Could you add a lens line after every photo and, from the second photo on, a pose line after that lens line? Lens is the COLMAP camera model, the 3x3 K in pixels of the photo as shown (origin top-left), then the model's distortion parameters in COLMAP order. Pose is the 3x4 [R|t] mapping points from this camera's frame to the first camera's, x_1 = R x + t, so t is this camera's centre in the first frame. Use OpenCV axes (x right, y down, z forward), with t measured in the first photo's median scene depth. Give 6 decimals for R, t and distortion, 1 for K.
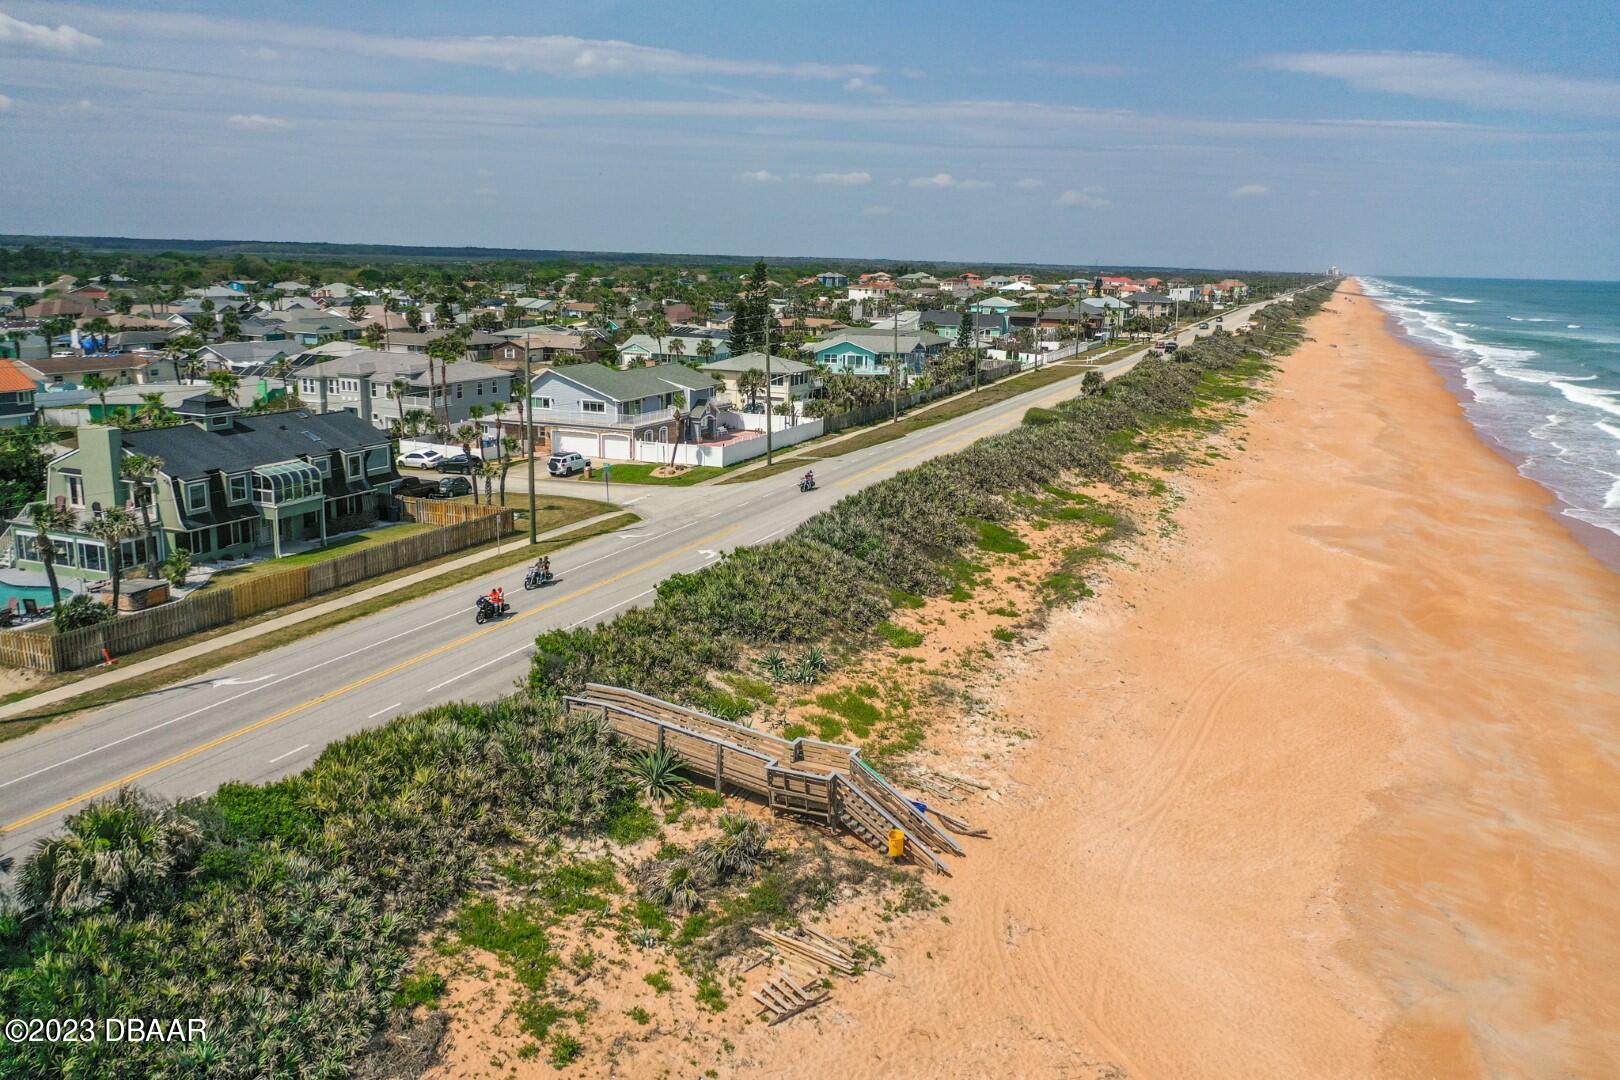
lens RADIAL K [[1284.1, 0, 808.4], [0, 1284.1, 530.4], [0, 0, 1]] dist [0.006149, -0.002540]
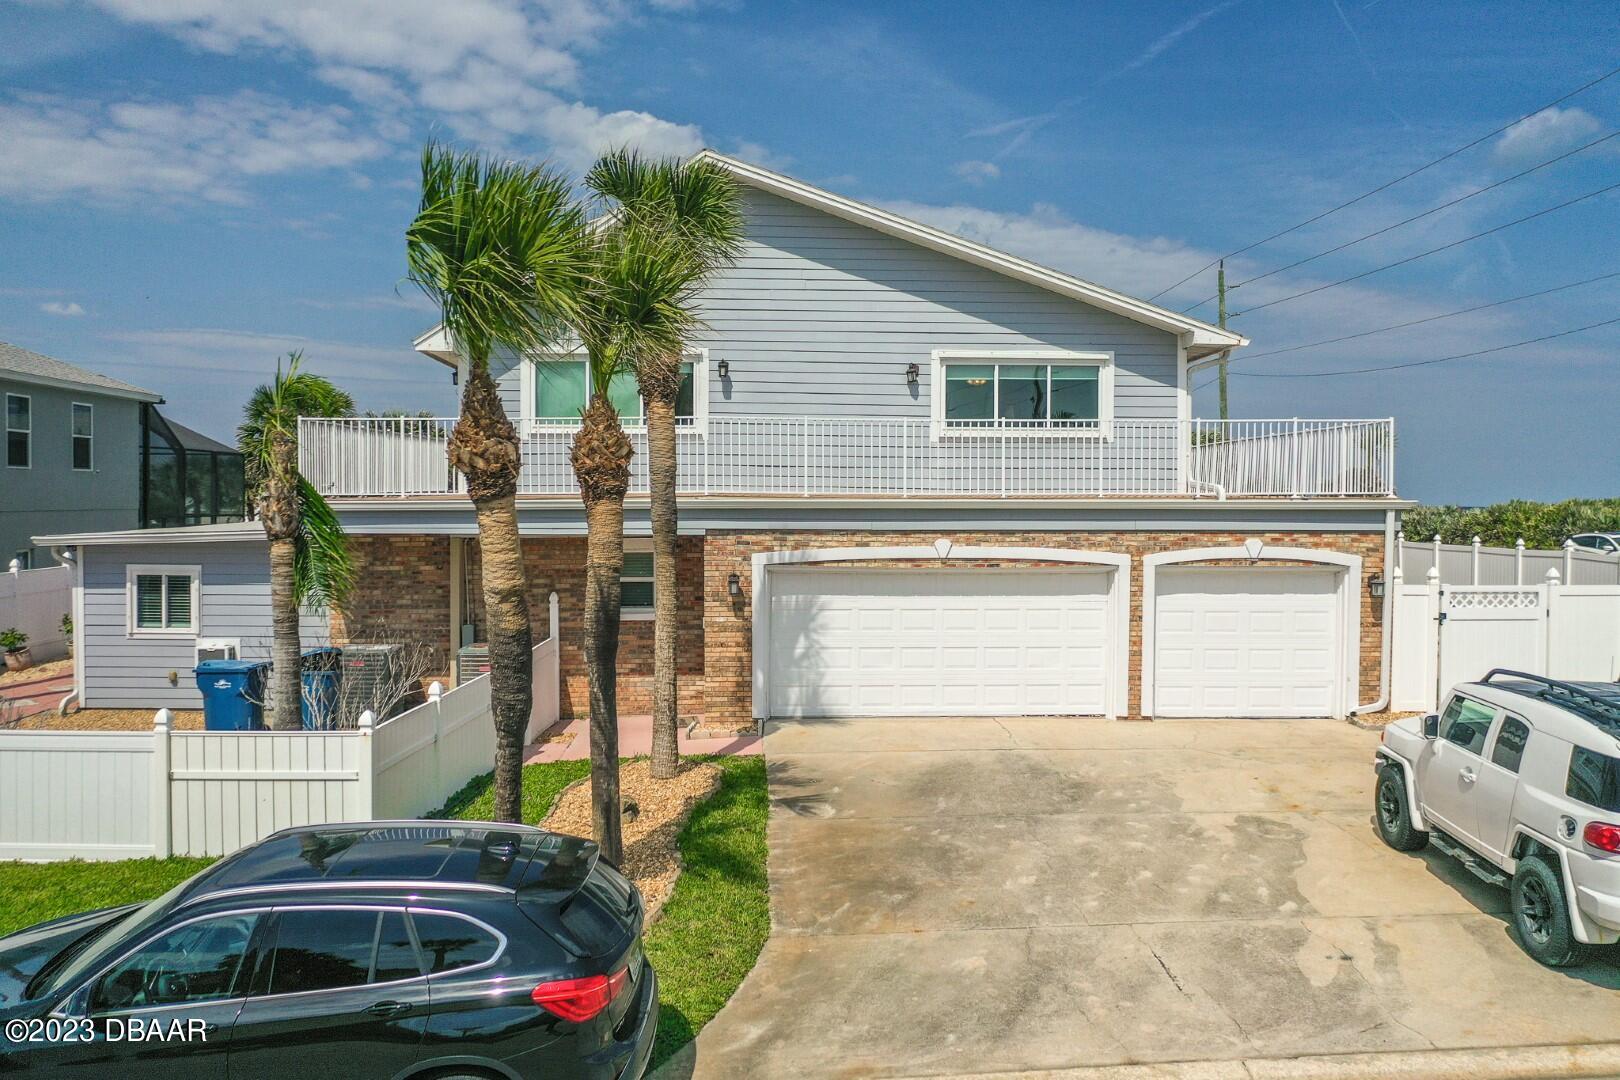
lens RADIAL K [[1300.3, 0, 804.9], [0, 1300.3, 528.4], [0, 0, 1]] dist [0.003850, 0.004372]
pose [[0.909461, -0.027139, 0.414902, -0.330916], [0.100259, 0.982737, -0.155485, -0.074670], [-0.403520, 0.183005, 0.896483, 1.114317]]
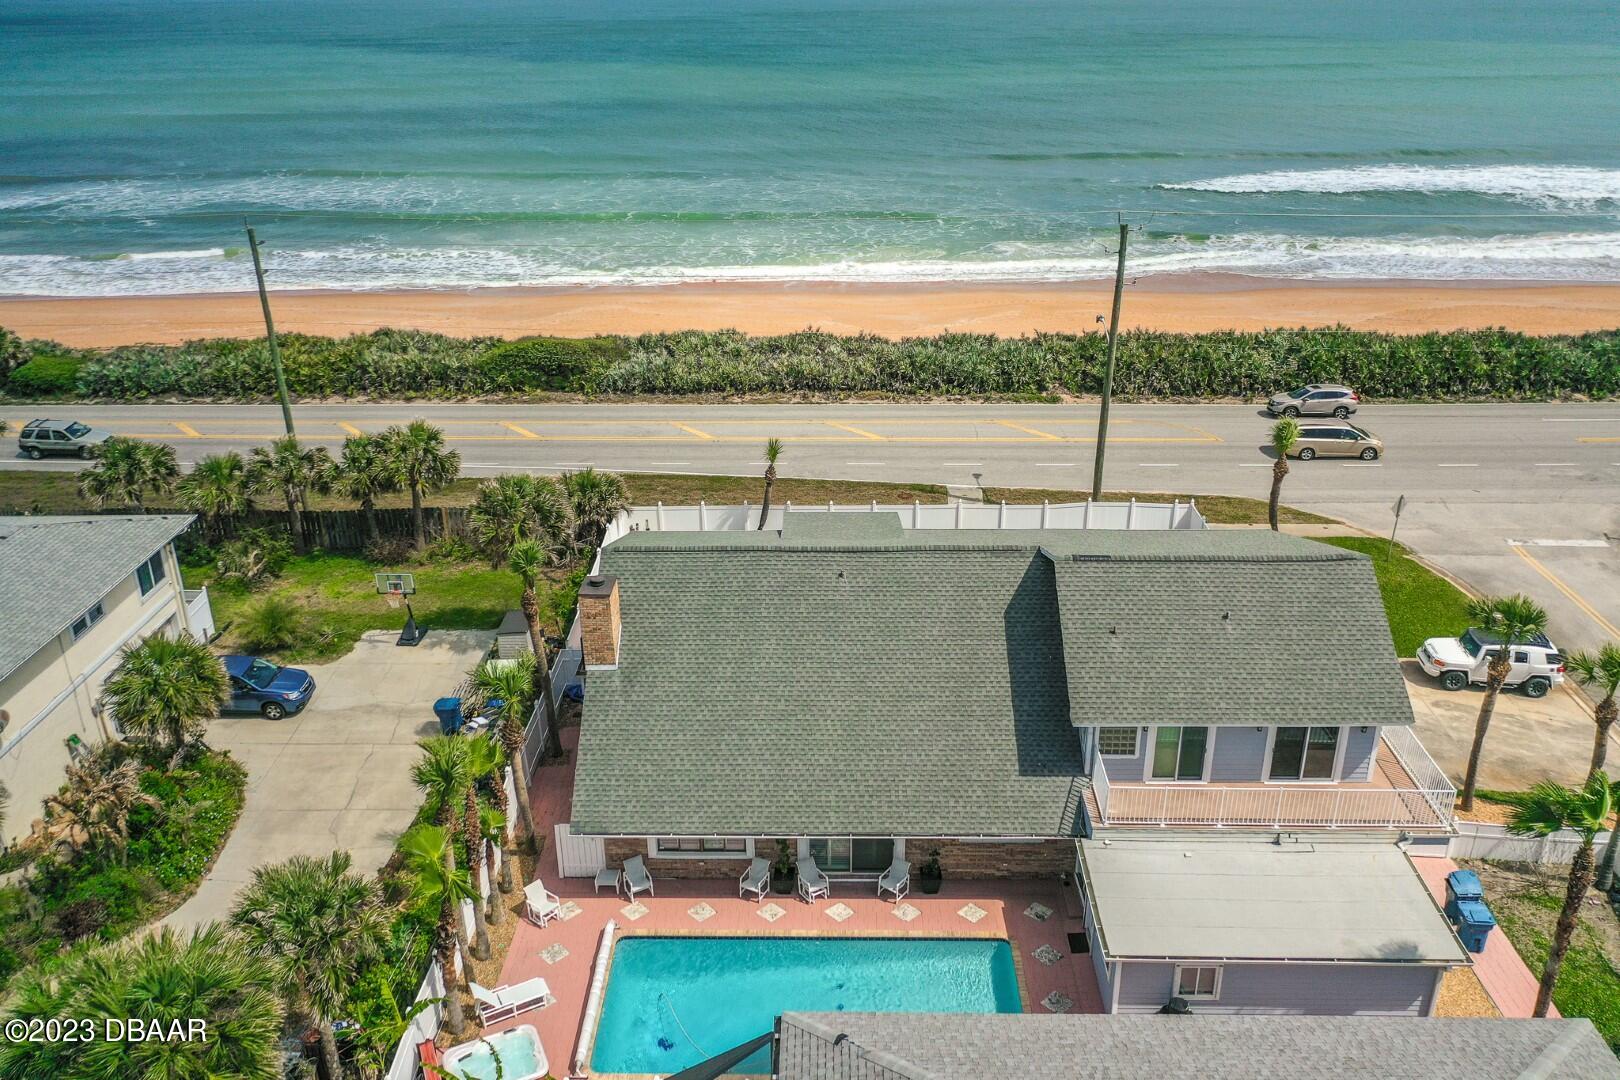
lens RADIAL K [[1284.1, 0, 808.4], [0, 1284.1, 530.4], [0, 0, 1]] dist [0.006149, -0.002540]
pose [[-0.359456, -0.383552, 0.850693, -0.516921], [0.196032, 0.860245, 0.470691, -0.375543], [-0.912339, 0.335956, -0.234032, 1.518711]]
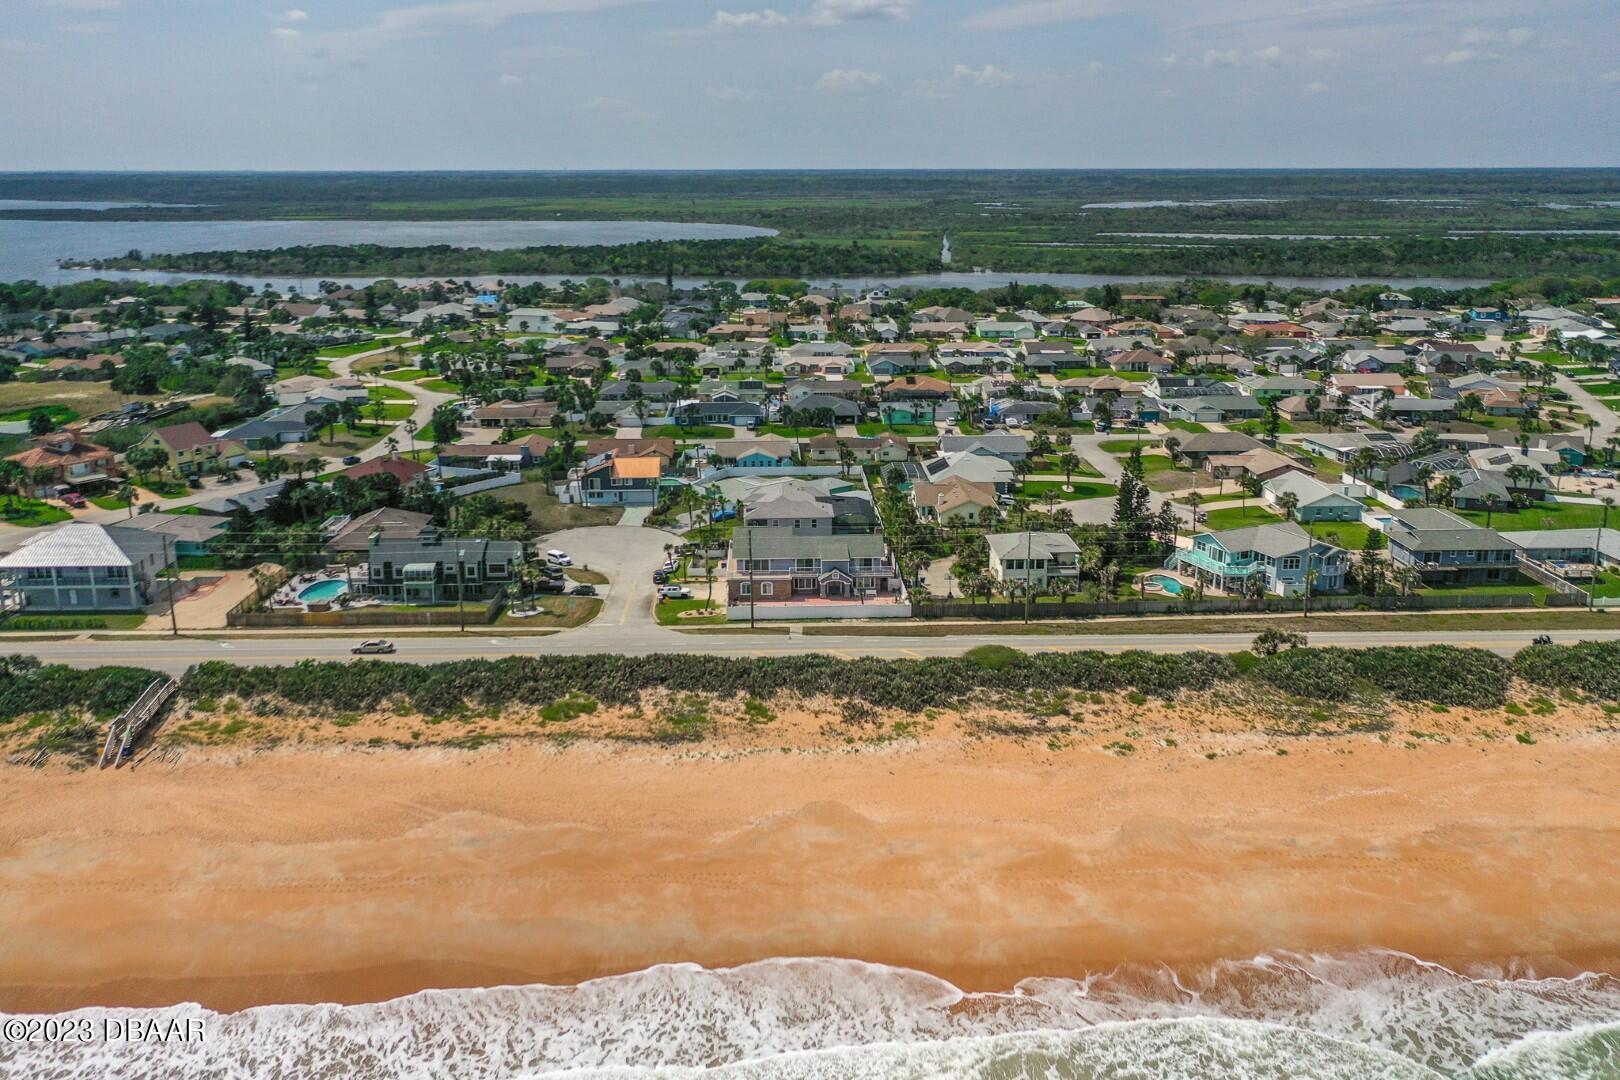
lens RADIAL K [[1335.7, 0, 807.2], [0, 1335.7, 540.7], [0, 0, 1]] dist [0.001725, 0.005103]
pose [[0.407504, 0.220751, -0.886120, 1.611147], [-0.176455, 0.971090, 0.160772, -0.492198], [0.895993, 0.090846, 0.434676, 0.496023]]
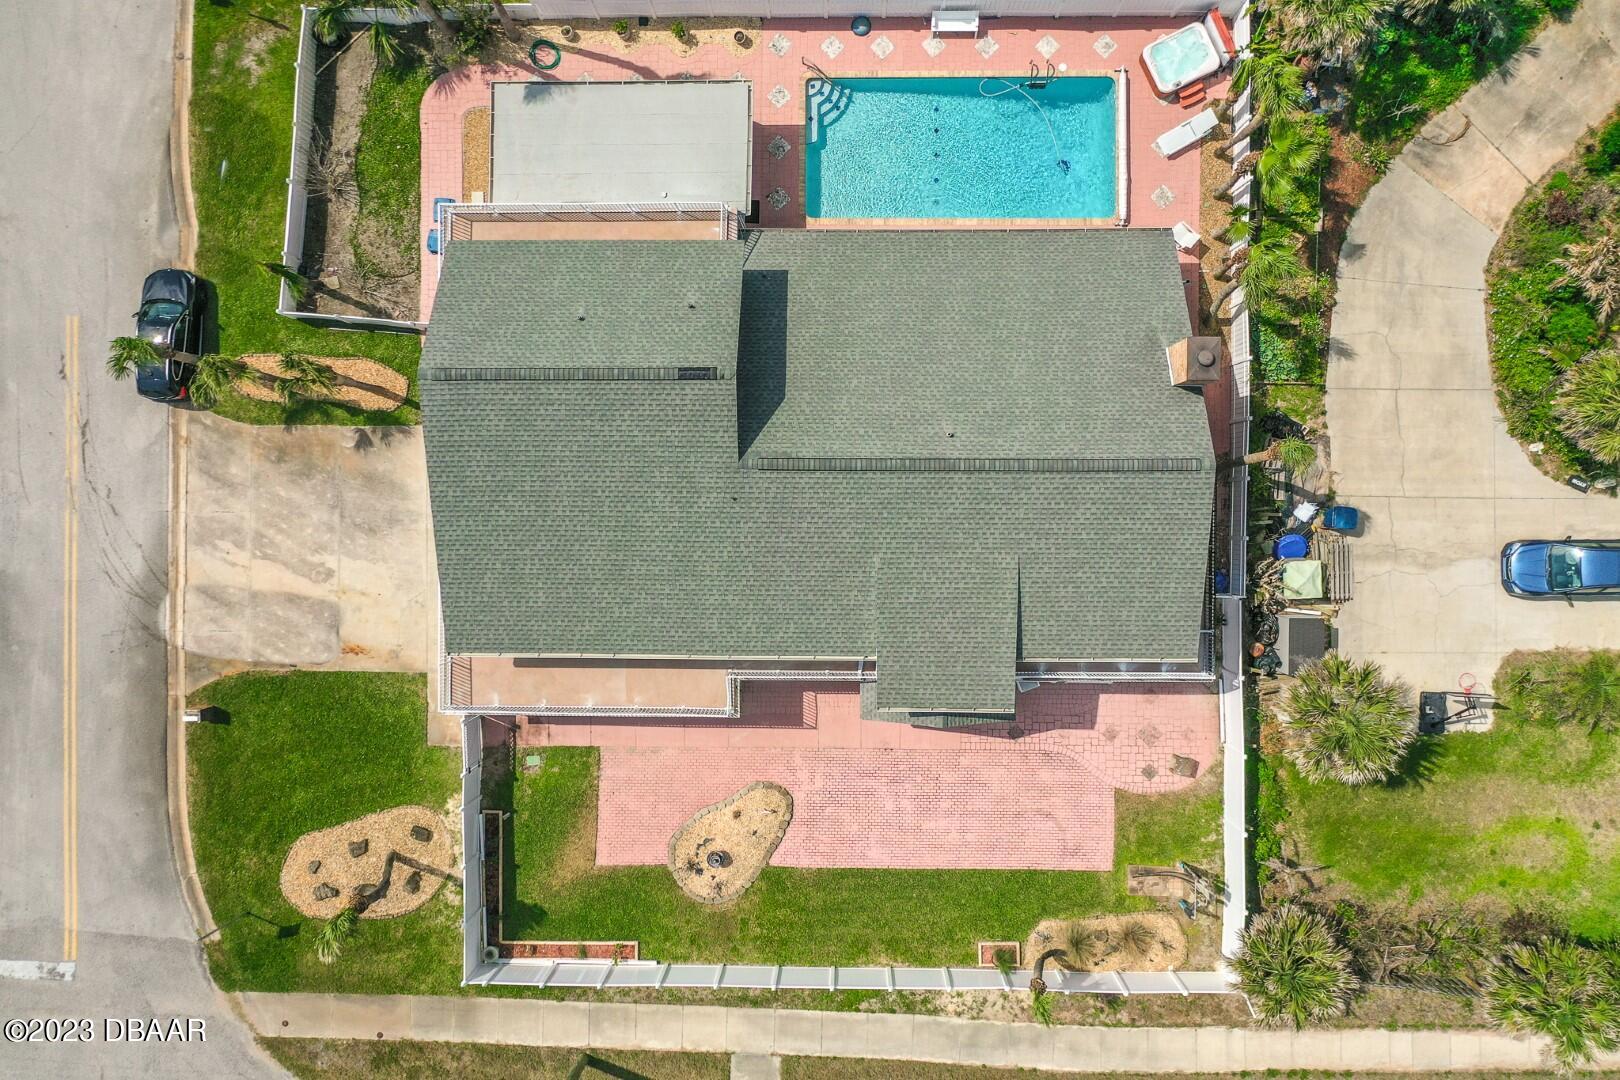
lens RADIAL K [[1296.8, 0, 810.4], [0, 1296.8, 532.8], [0, 0, 1]] dist [0.000055, 0.007005]
pose [[0.374202, 0.927167, -0.018284, -0.170700], [-0.152815, 0.081099, 0.984922, -0.539842], [0.914670, -0.365765, 0.172032, 1.308075]]
